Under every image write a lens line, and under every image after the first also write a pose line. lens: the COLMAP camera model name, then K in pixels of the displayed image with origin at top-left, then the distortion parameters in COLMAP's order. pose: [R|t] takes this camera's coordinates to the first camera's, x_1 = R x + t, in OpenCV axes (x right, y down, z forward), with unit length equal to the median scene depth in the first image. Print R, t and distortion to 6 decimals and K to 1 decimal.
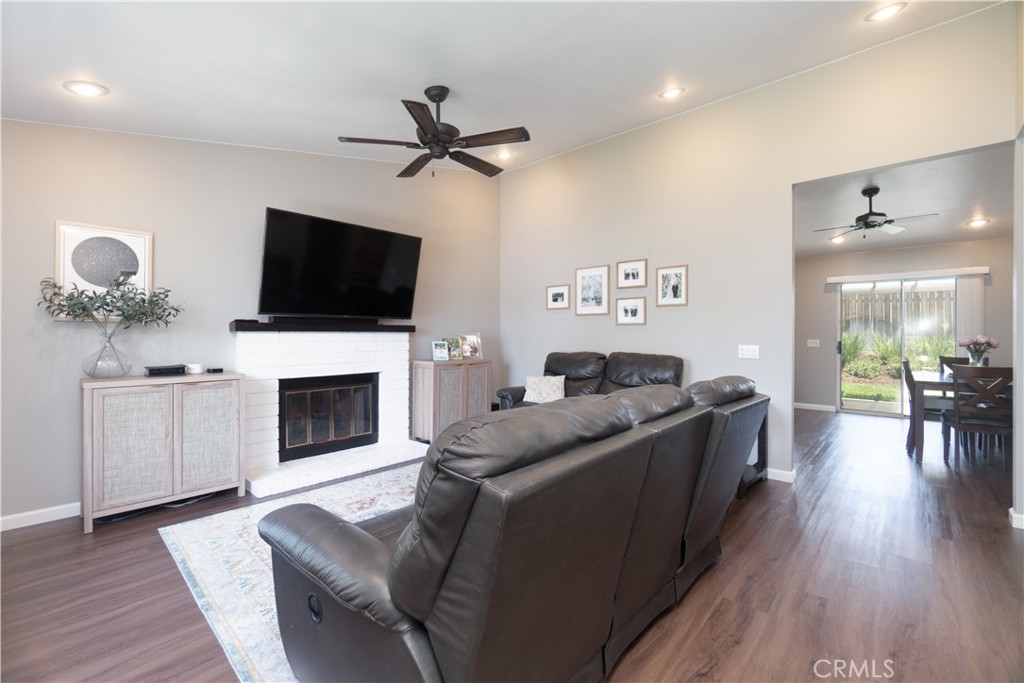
lens RADIAL K [[429.7, 0, 510.2], [0, 429.7, 334.3], [0, 0, 1]] dist [-0.005035, -0.000340]
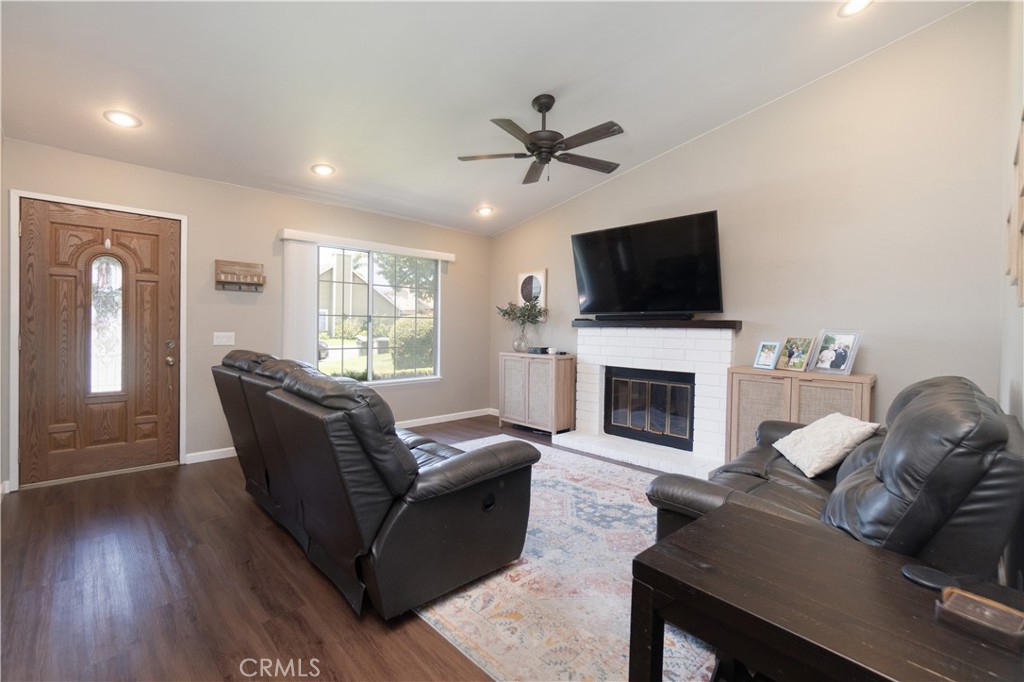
lens RADIAL K [[446.7, 0, 510.1], [0, 446.7, 338.7], [0, 0, 1]] dist [-0.001143, 0.000027]
pose [[-0.052333, 0.021985, -0.998388, 0.788493], [-0.014569, 0.999634, 0.022776, 0.000725], [0.998523, 0.015738, -0.051994, 0.815105]]
